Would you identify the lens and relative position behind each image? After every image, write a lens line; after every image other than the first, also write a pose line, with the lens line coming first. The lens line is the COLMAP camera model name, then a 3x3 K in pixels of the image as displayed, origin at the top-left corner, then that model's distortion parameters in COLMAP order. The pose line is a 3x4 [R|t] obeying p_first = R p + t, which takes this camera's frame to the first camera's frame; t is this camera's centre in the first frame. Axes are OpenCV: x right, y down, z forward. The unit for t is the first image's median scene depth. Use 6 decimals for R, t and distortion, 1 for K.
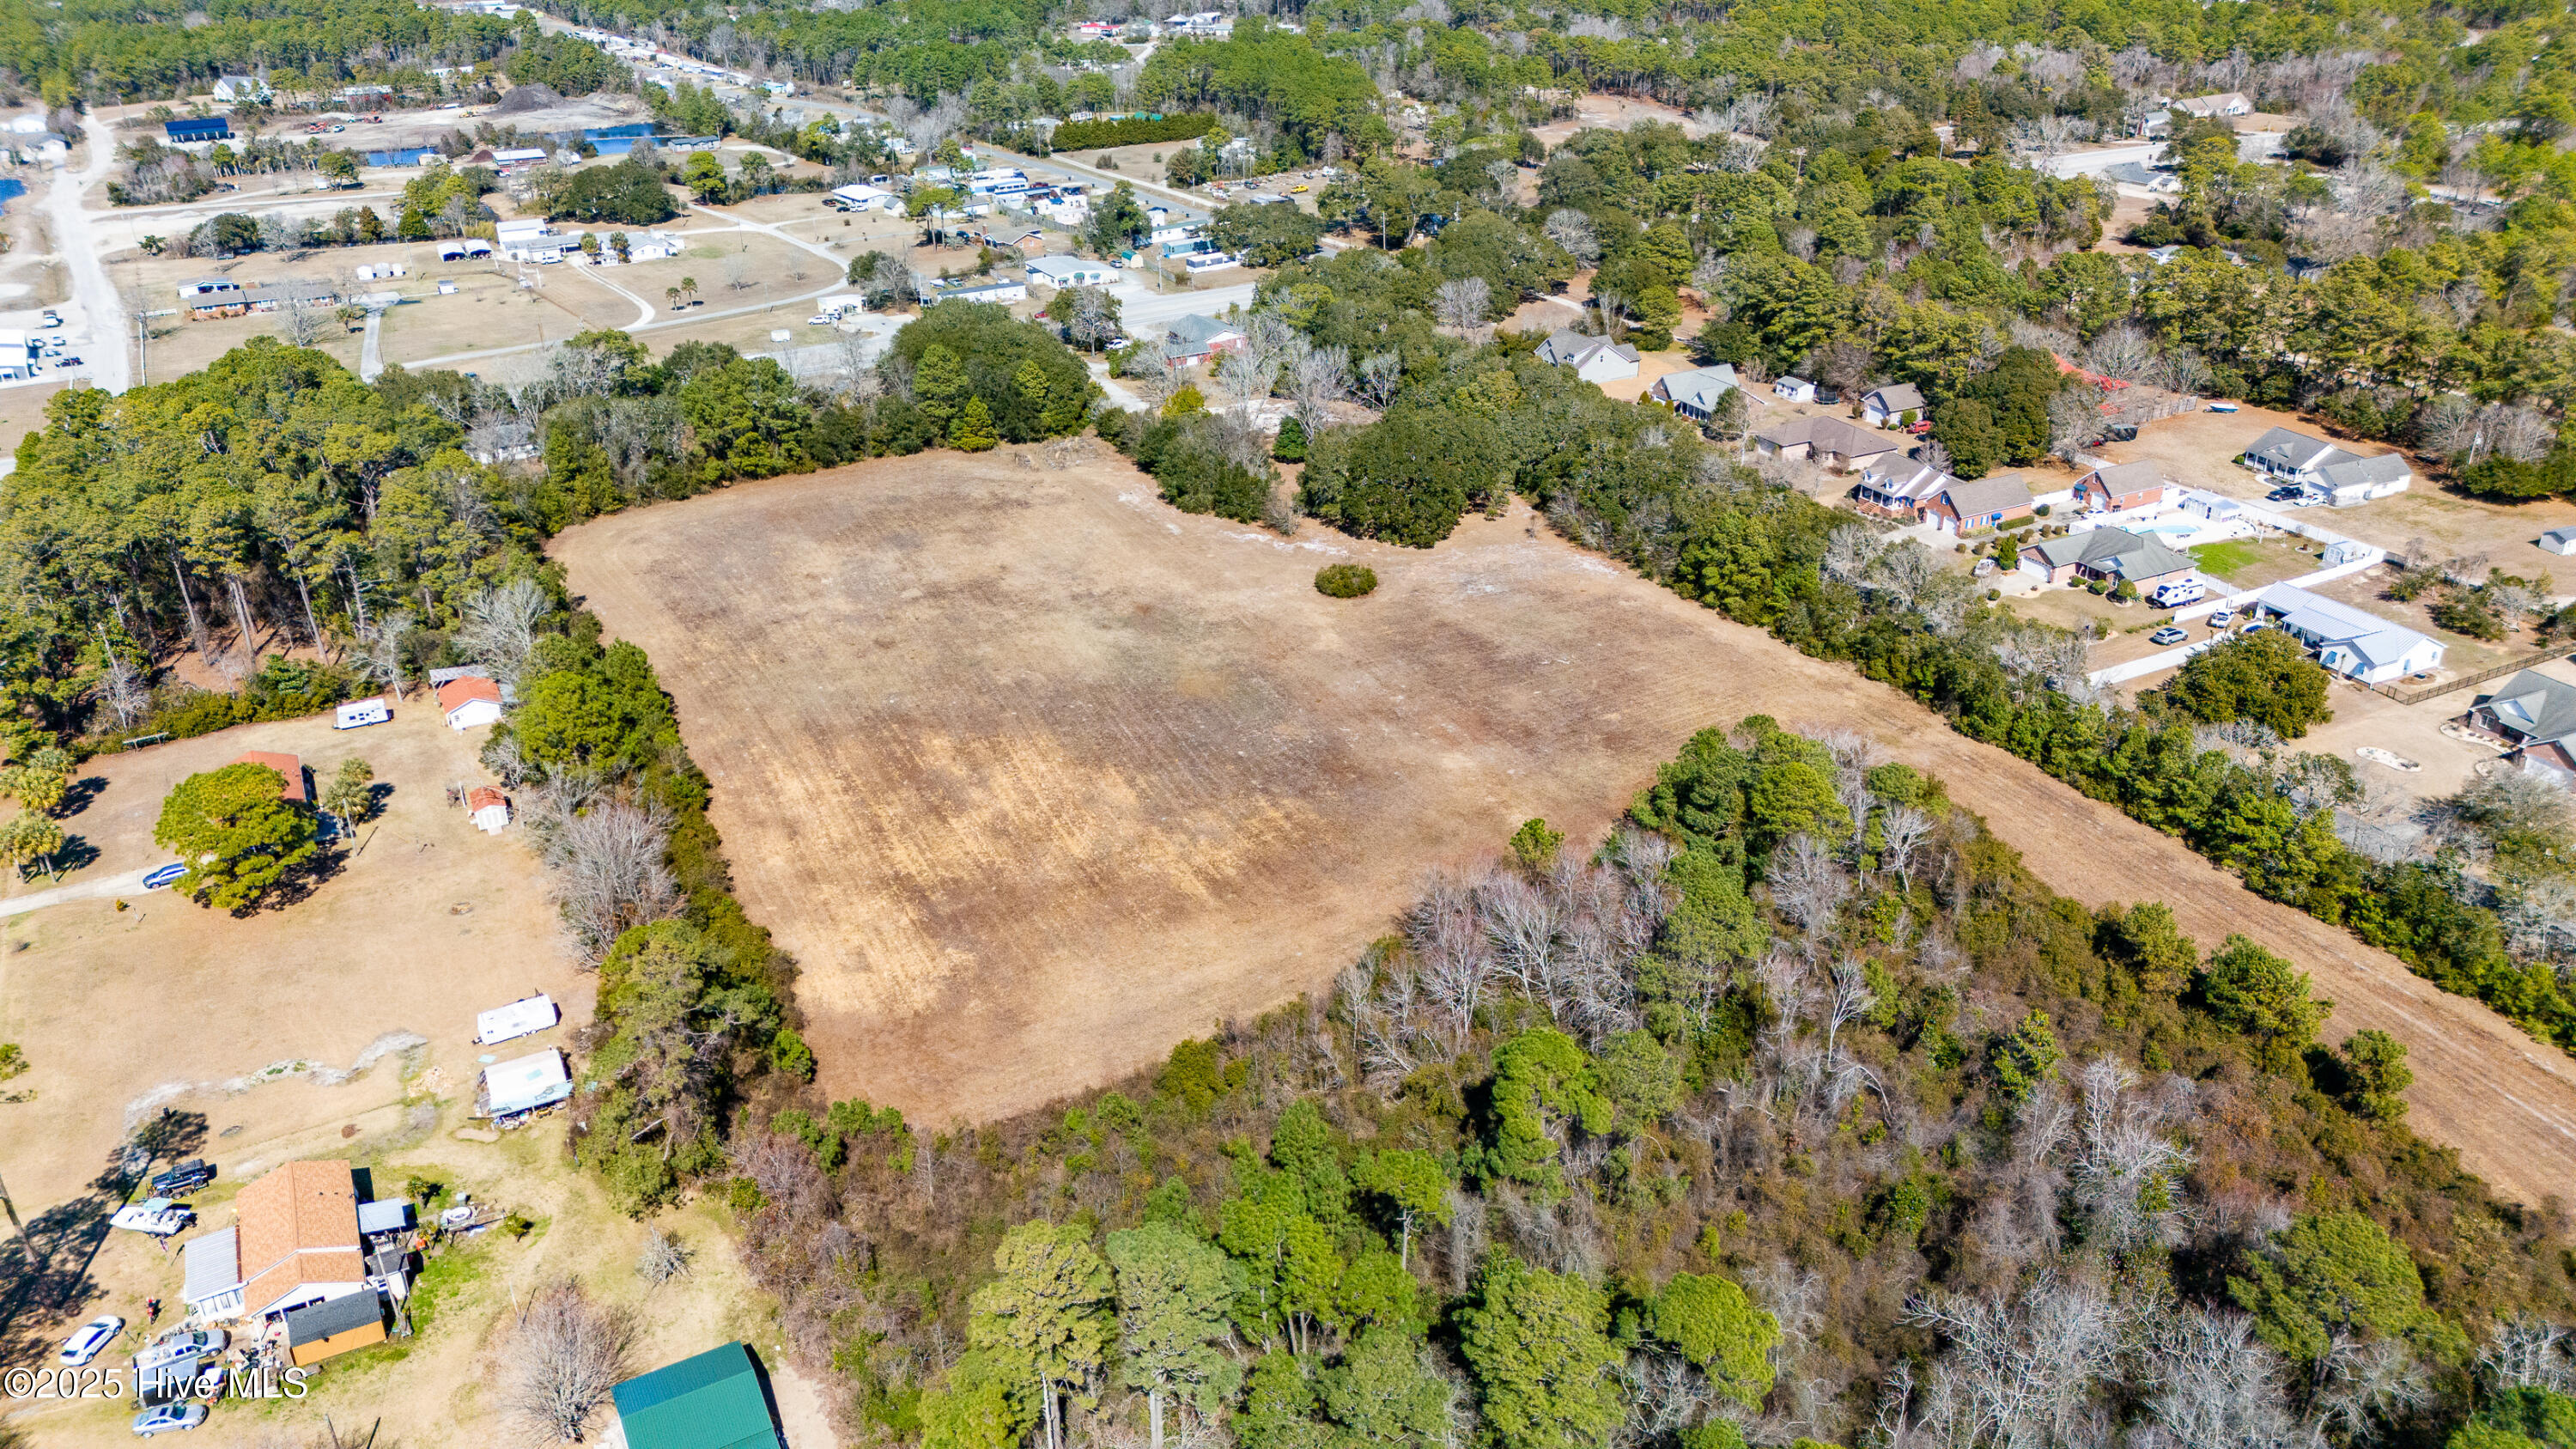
lens RADIAL K [[1881.7, 0, 1284.1], [0, 1881.7, 731.7], [0, 0, 1]] dist [0.071071, -0.057183]
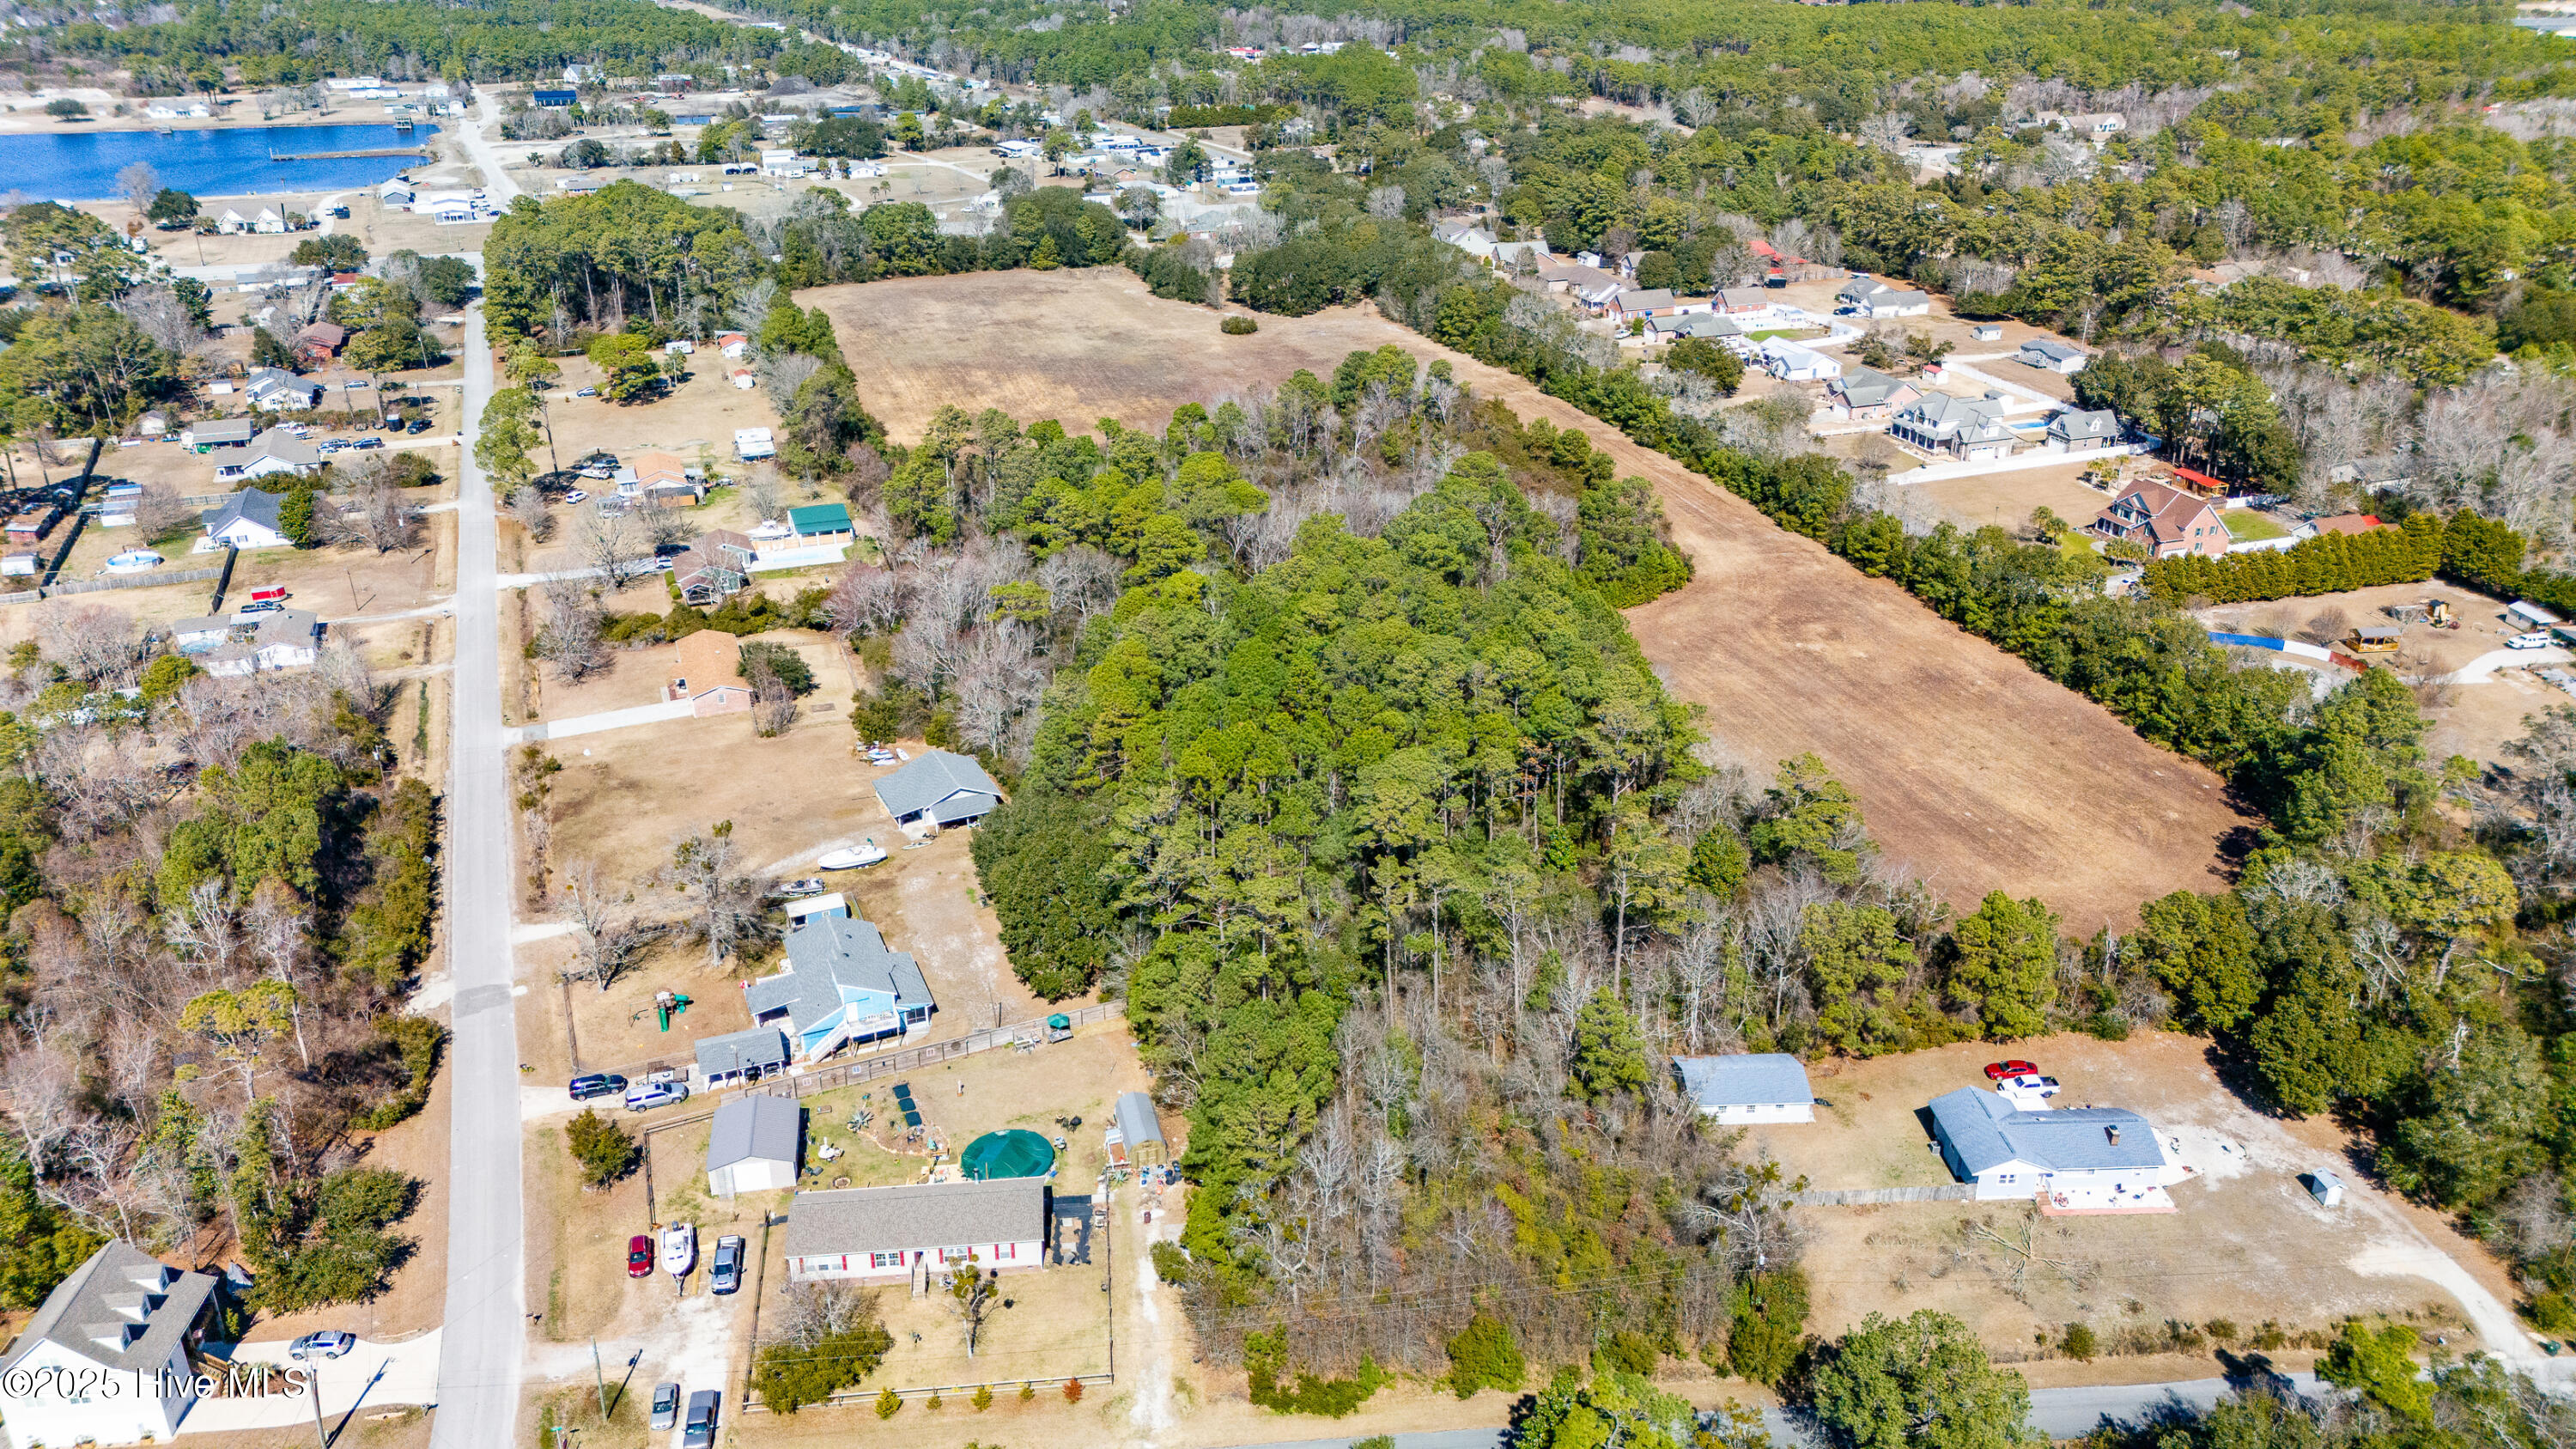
lens RADIAL K [[1883.1, 0, 1285.3], [0, 1883.1, 730.9], [0, 0, 1]] dist [0.059383, -0.037683]
pose [[0.992842, 0.061731, -0.102250, 0.221621], [-0.064774, 0.997543, -0.026706, 0.265652], [0.100350, 0.033138, 0.994400, -0.540973]]
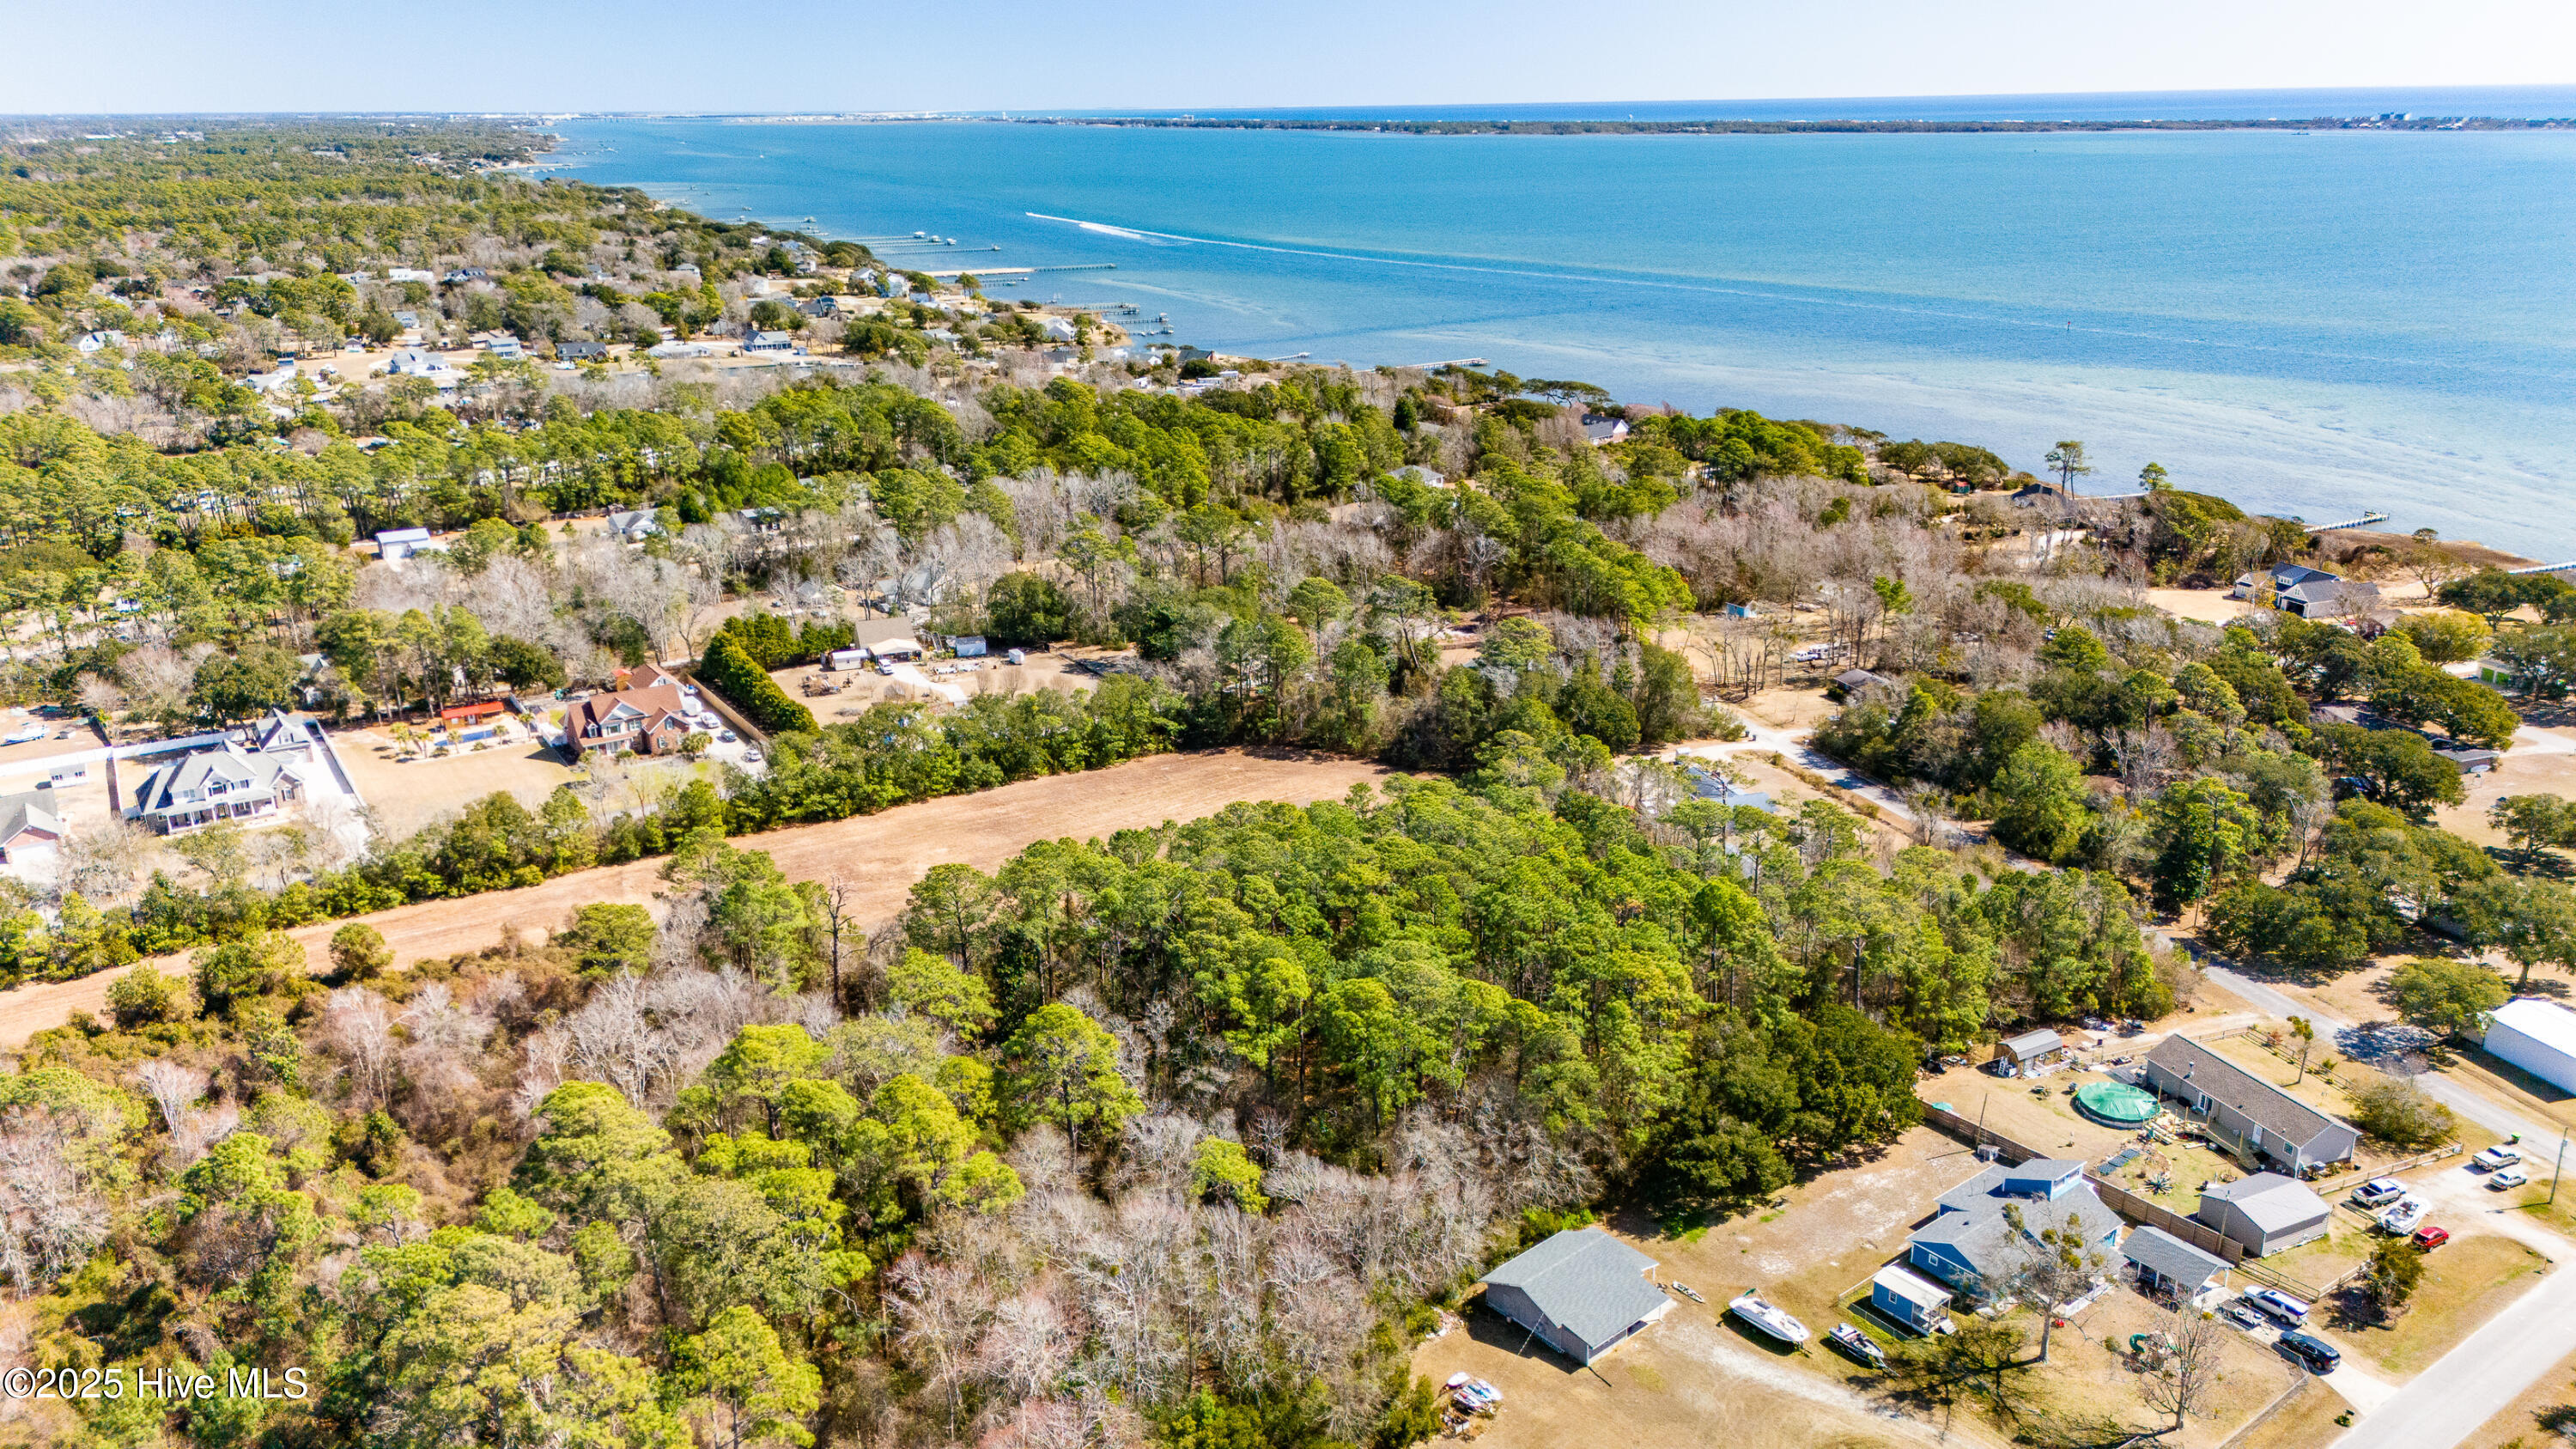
lens RADIAL K [[1887.7, 0, 1286.6], [0, 1887.7, 716.6], [0, 0, 1]] dist [0.075985, -0.065273]
pose [[-0.134900, -0.296055, 0.945597, -0.415288], [0.452234, 0.830731, 0.324608, -0.060570], [-0.881638, 0.471421, 0.021821, 0.129704]]
